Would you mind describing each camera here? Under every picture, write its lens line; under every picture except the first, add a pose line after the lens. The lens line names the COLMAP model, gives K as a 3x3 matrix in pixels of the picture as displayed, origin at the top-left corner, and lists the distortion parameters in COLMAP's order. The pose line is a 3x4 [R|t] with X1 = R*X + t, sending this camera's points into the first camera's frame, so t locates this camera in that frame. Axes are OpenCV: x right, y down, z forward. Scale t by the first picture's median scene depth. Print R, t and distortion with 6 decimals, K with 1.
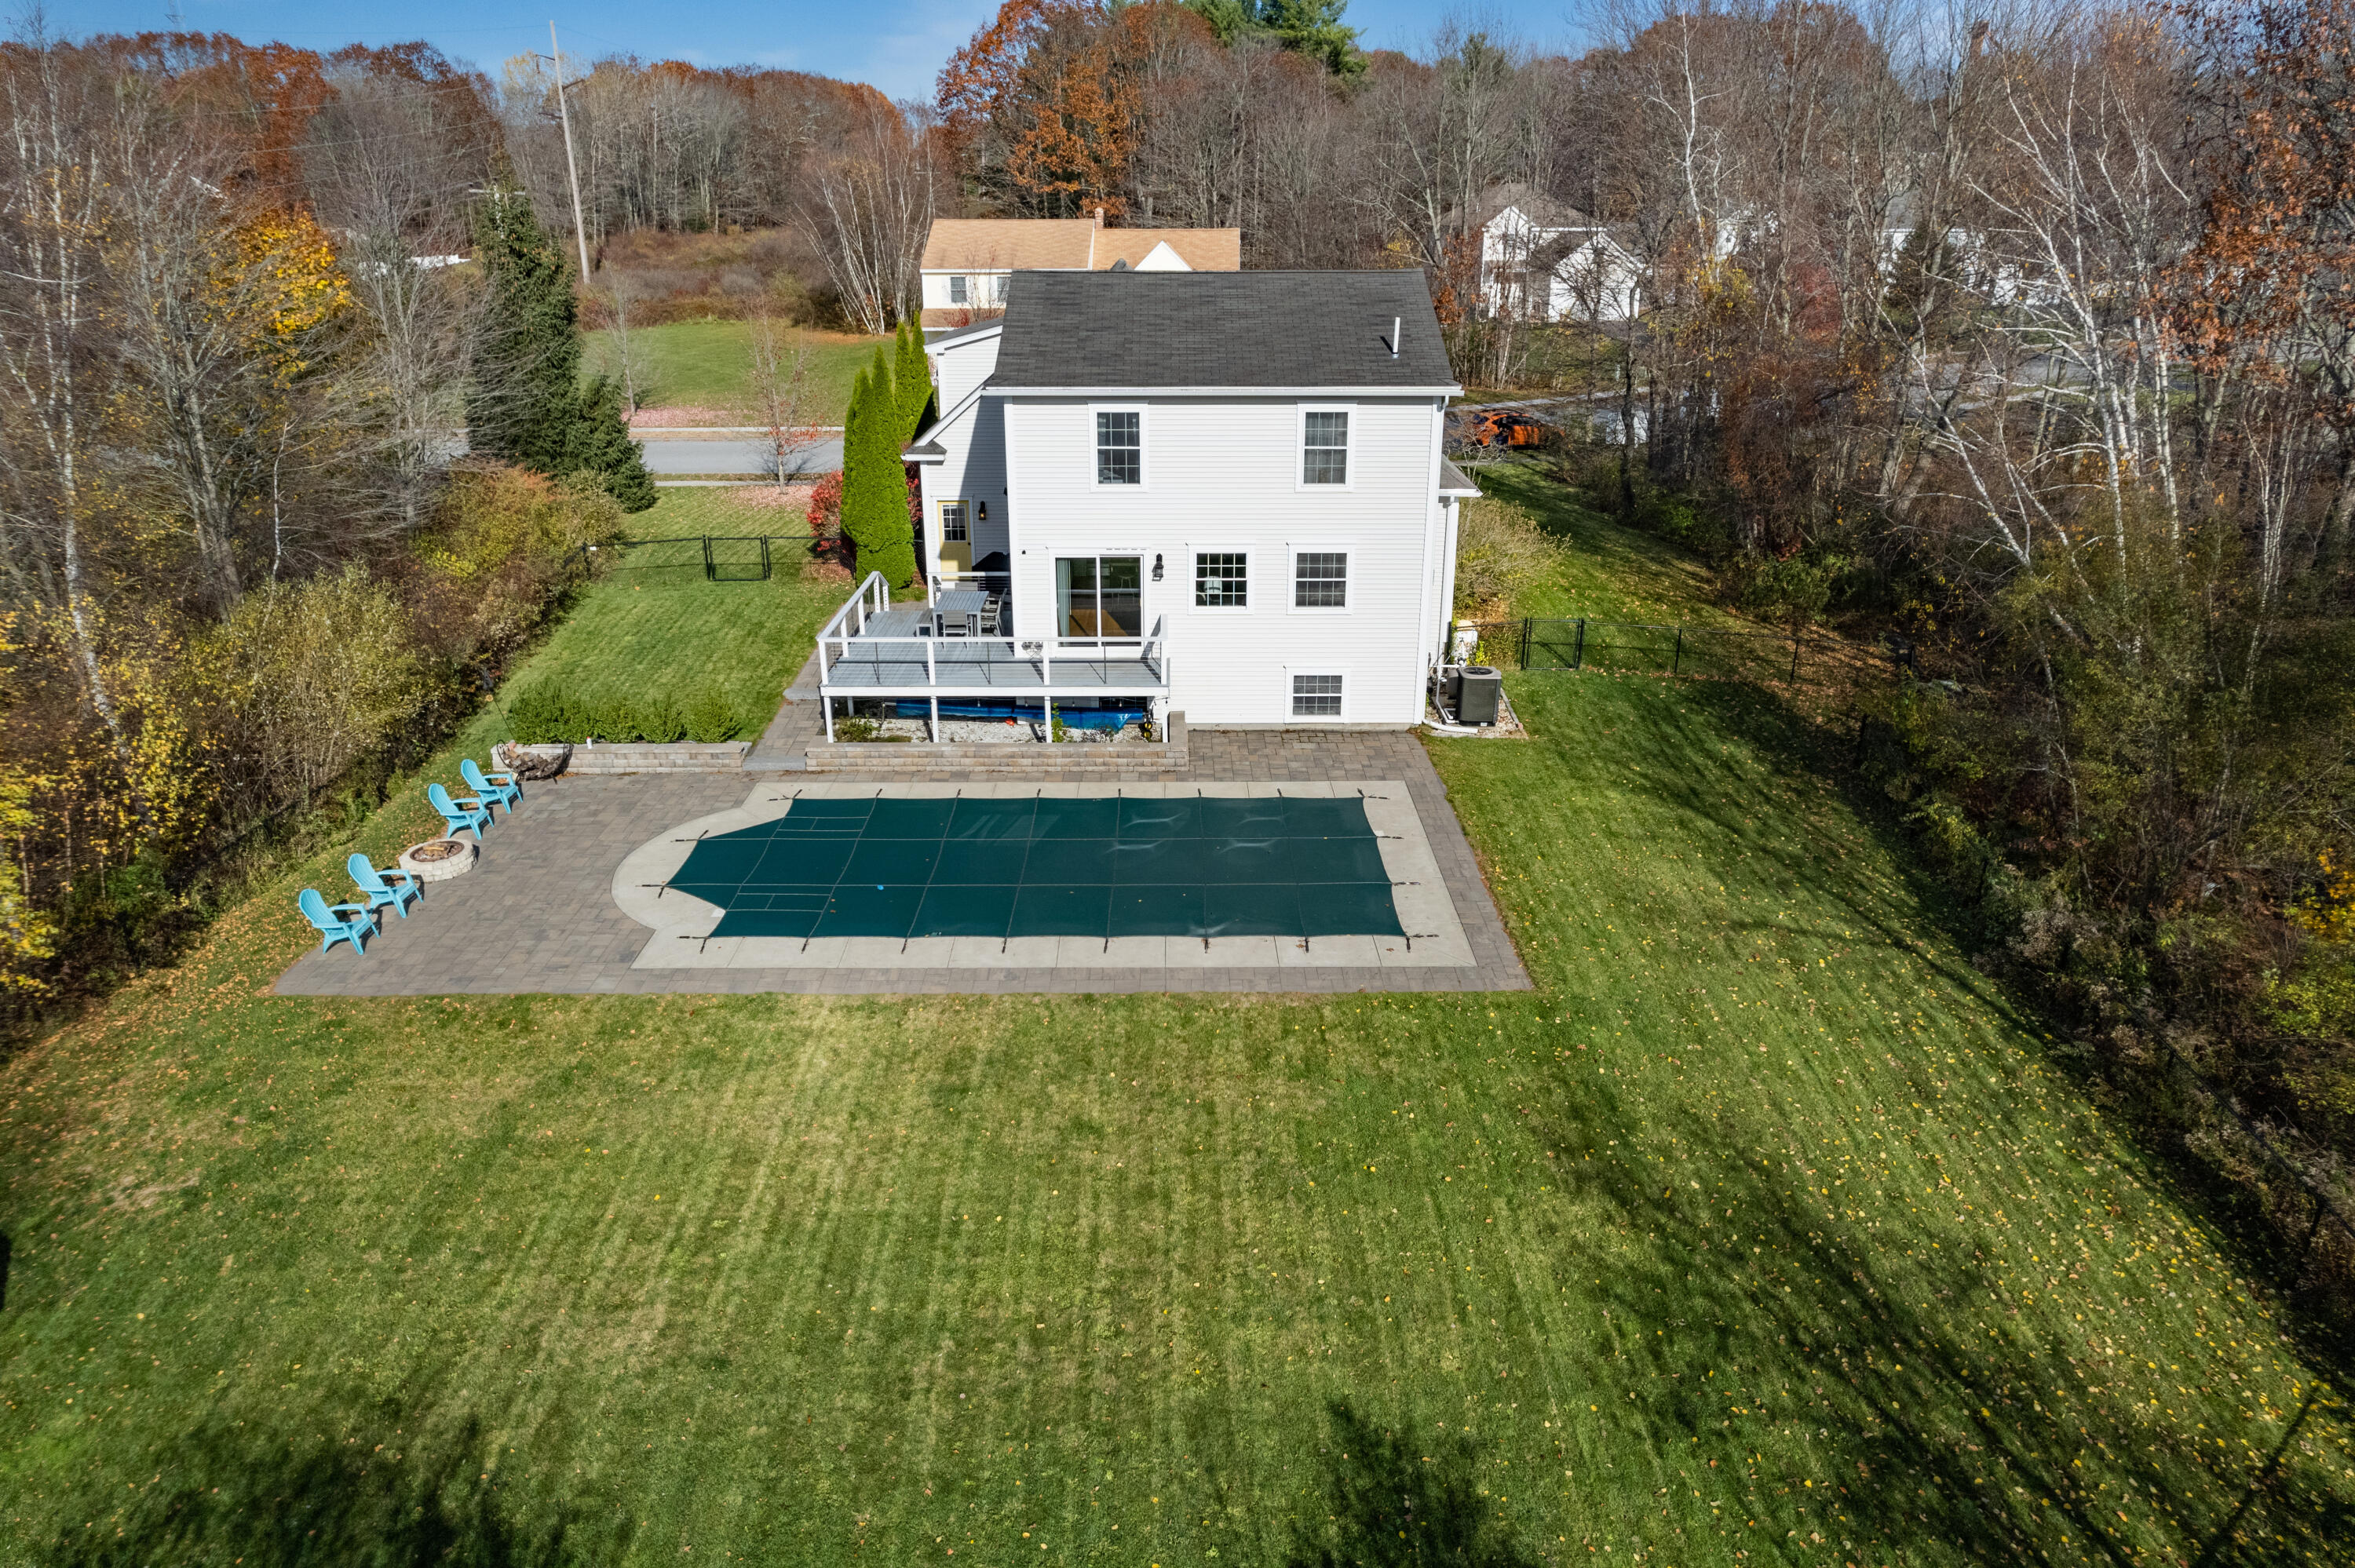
lens RADIAL K [[1527.4, 0, 1185.3], [0, 1527.4, 817.3], [0, 0, 1]] dist [-0.091999, 0.091323]
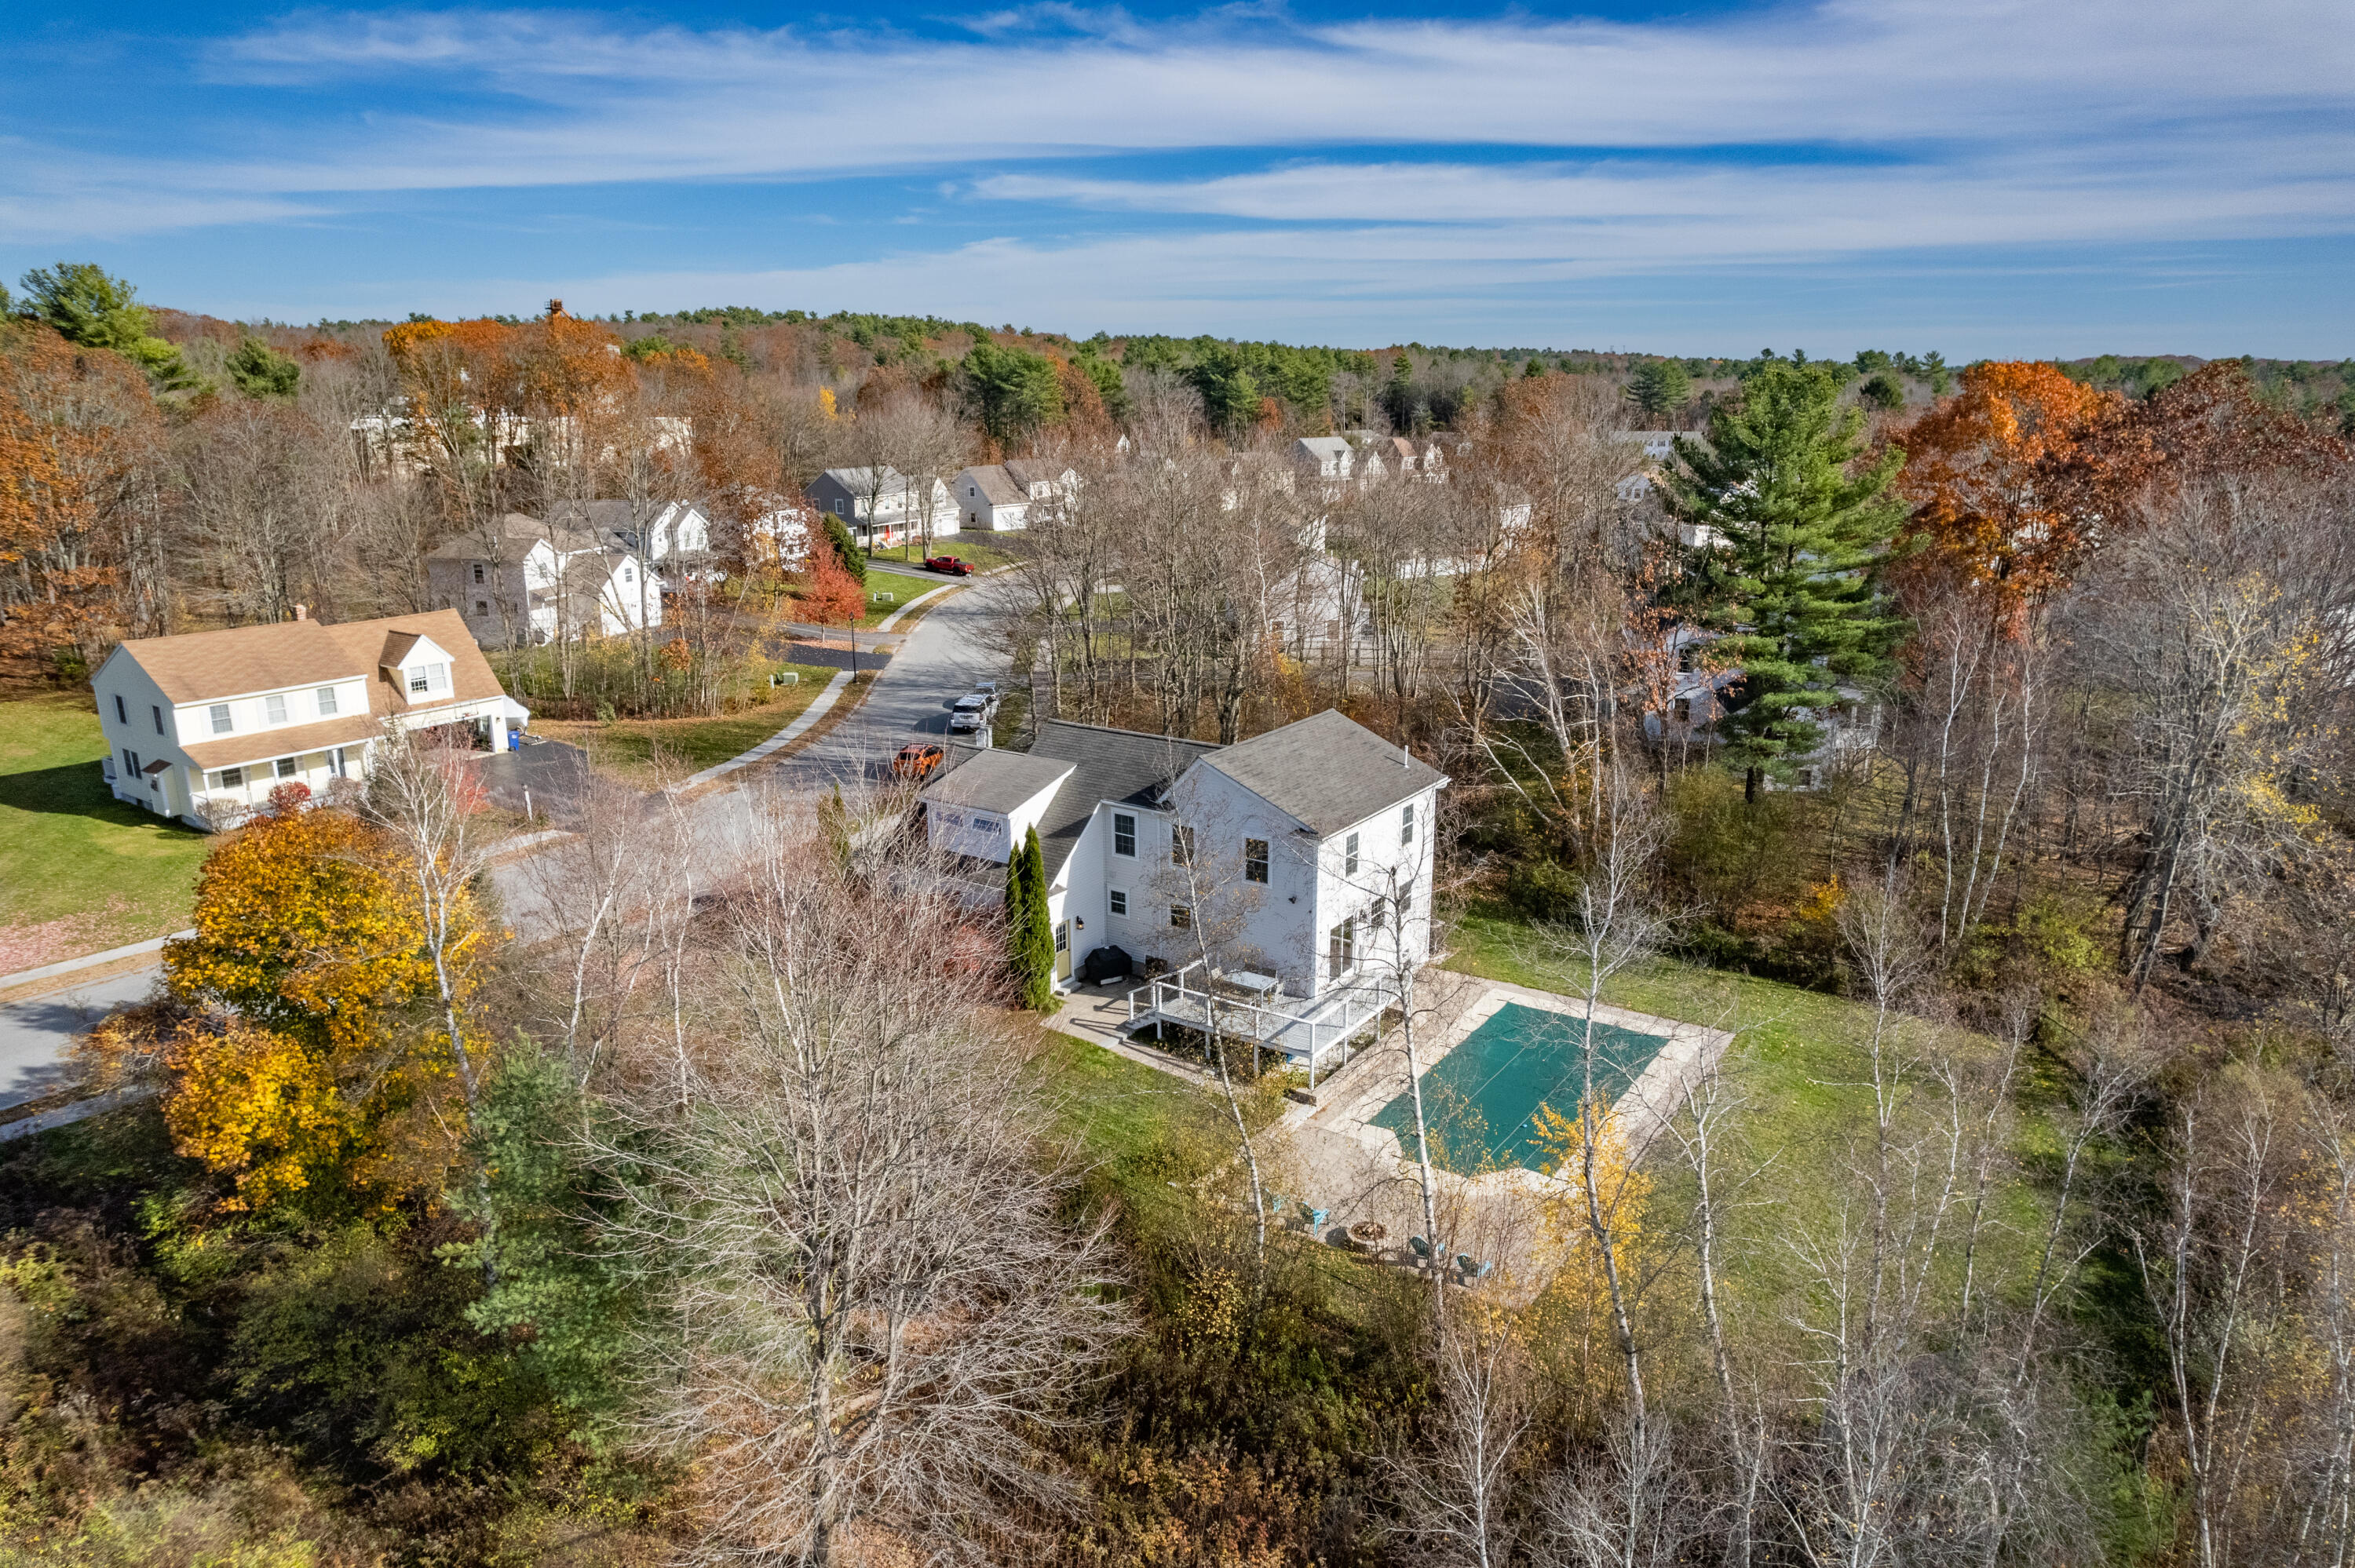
lens RADIAL K [[1527.4, 0, 1185.3], [0, 1527.4, 817.3], [0, 0, 1]] dist [-0.091999, 0.091323]
pose [[0.563664, -0.232559, 0.792590, -1.492606], [0.319661, 0.946196, 0.050297, -0.435881], [-0.761643, 0.225010, 0.607677, 0.128153]]
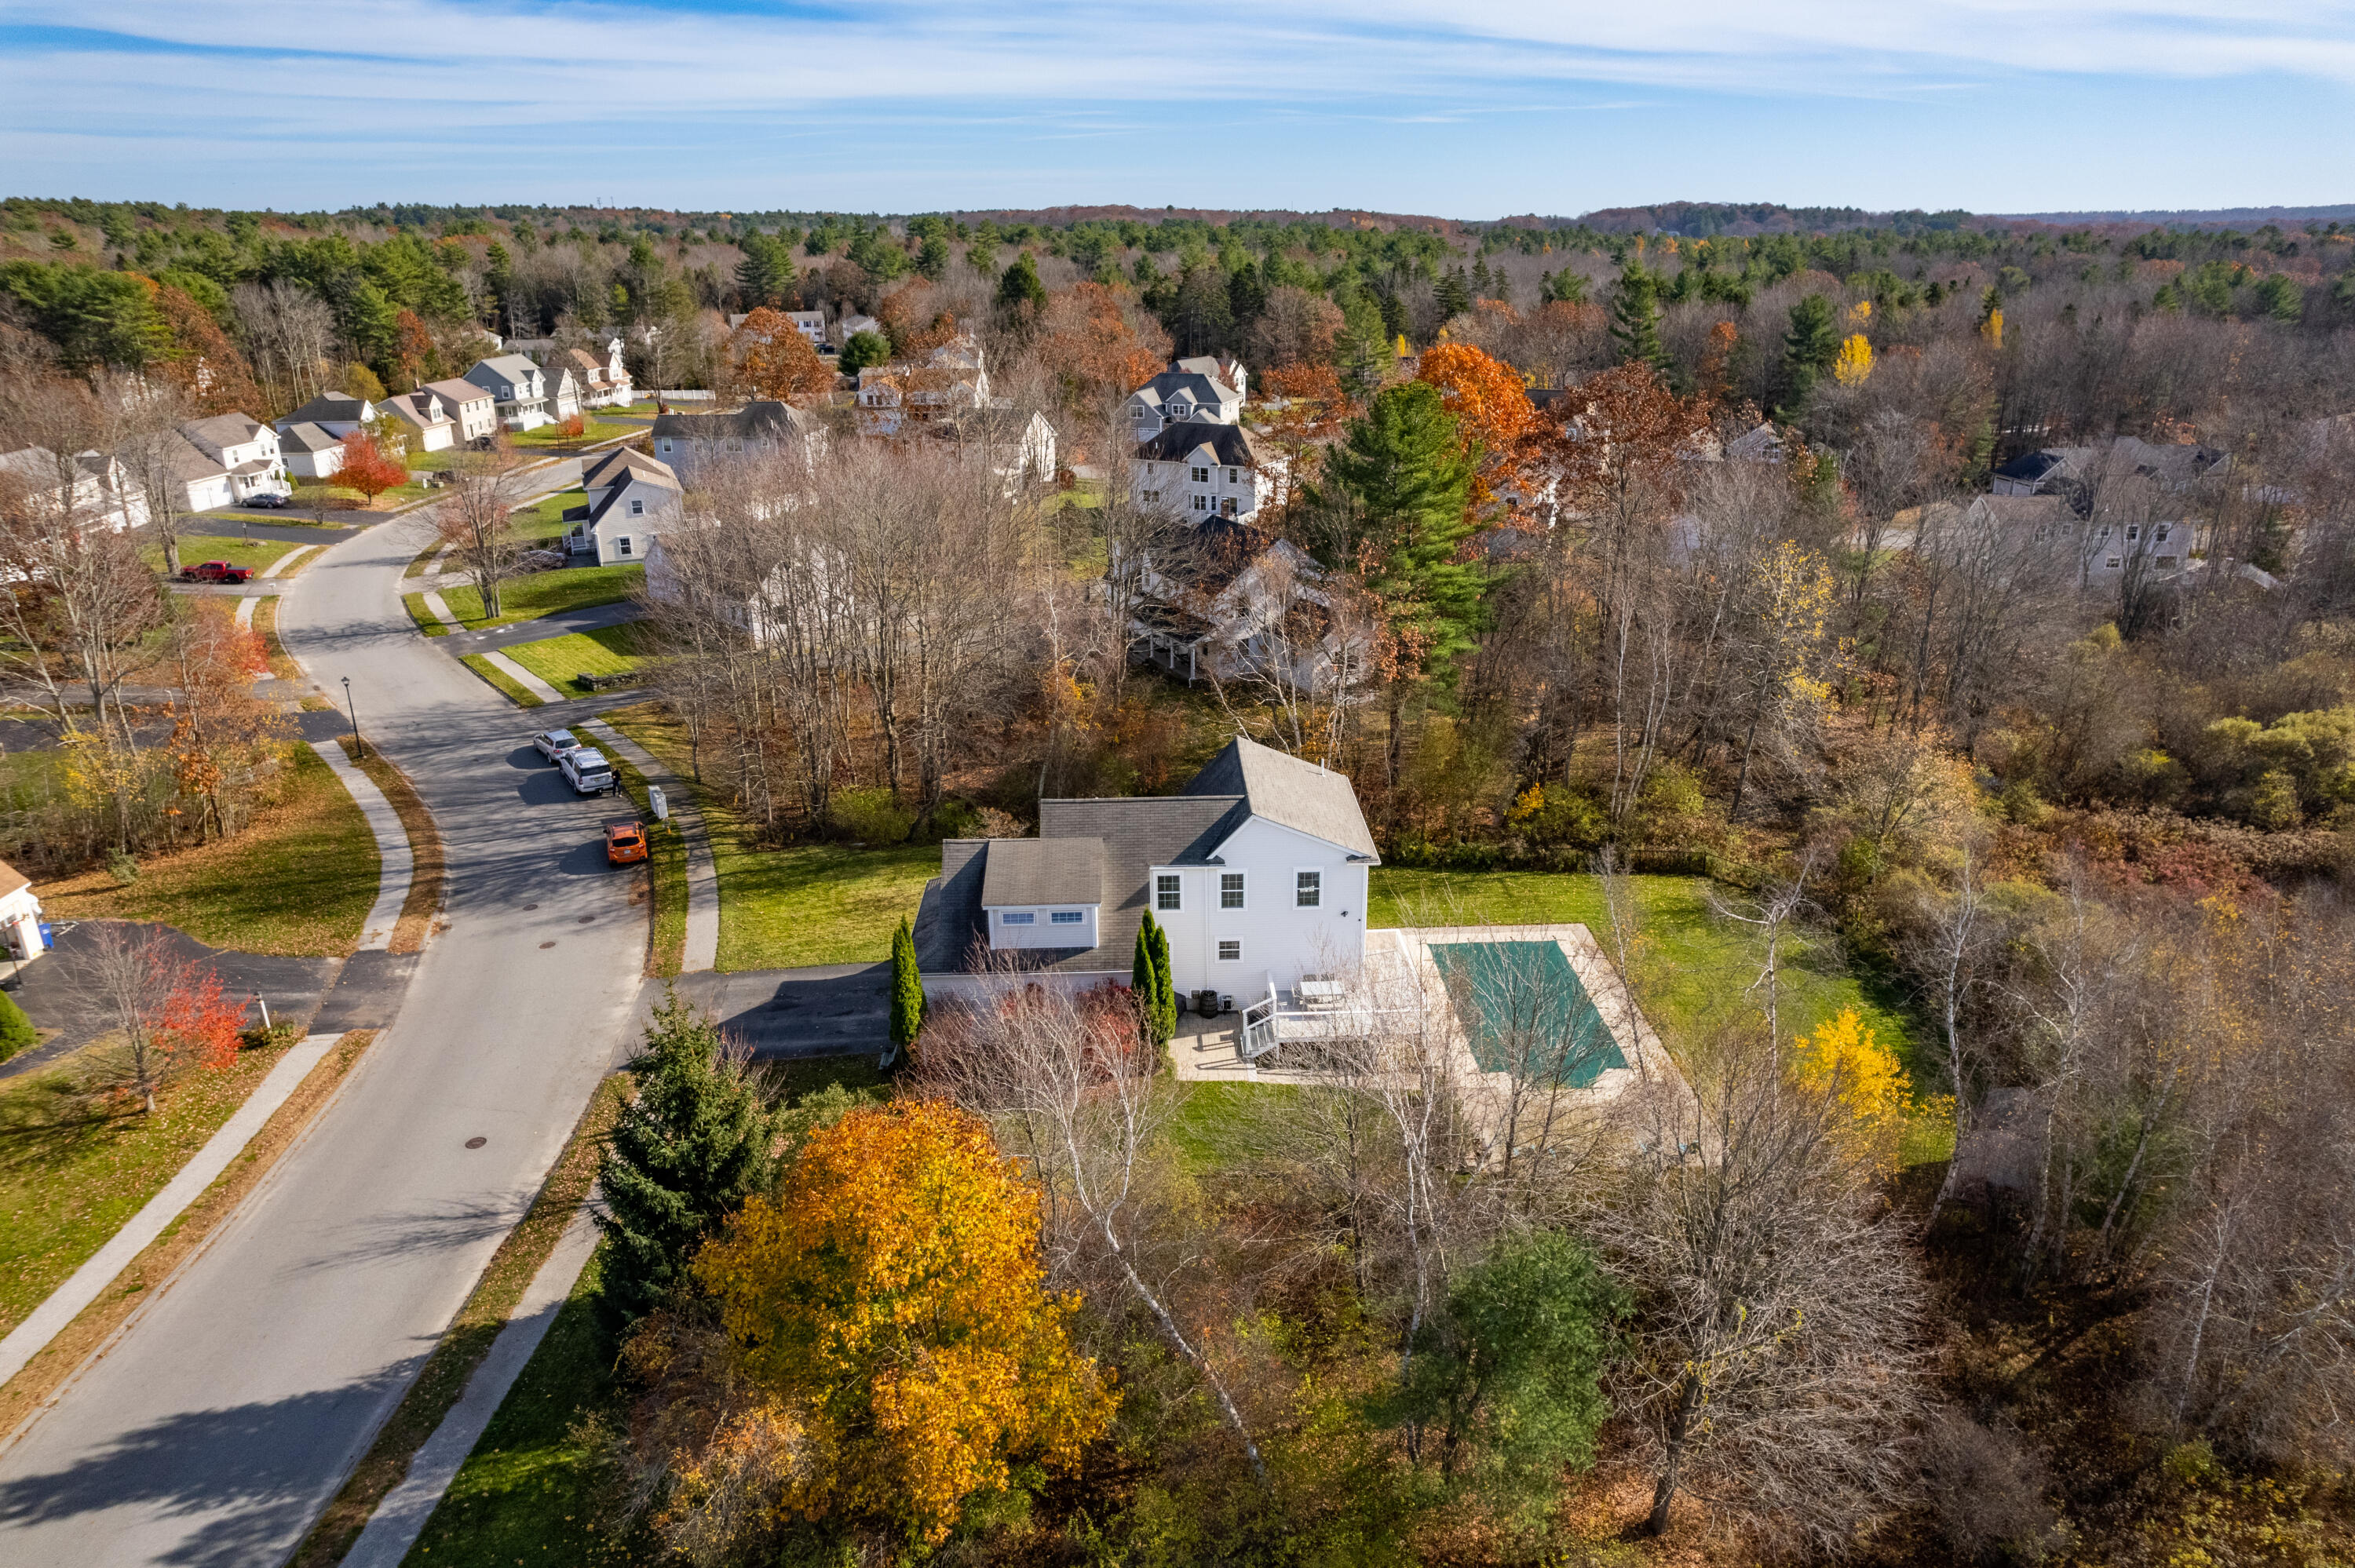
lens RADIAL K [[1527.4, 0, 1185.3], [0, 1527.4, 817.3], [0, 0, 1]] dist [-0.091999, 0.091323]
pose [[-0.018203, -0.369294, 0.929134, -1.903362], [0.392474, 0.852060, 0.346349, -1.104454], [-0.919583, 0.370966, 0.129428, 0.970988]]
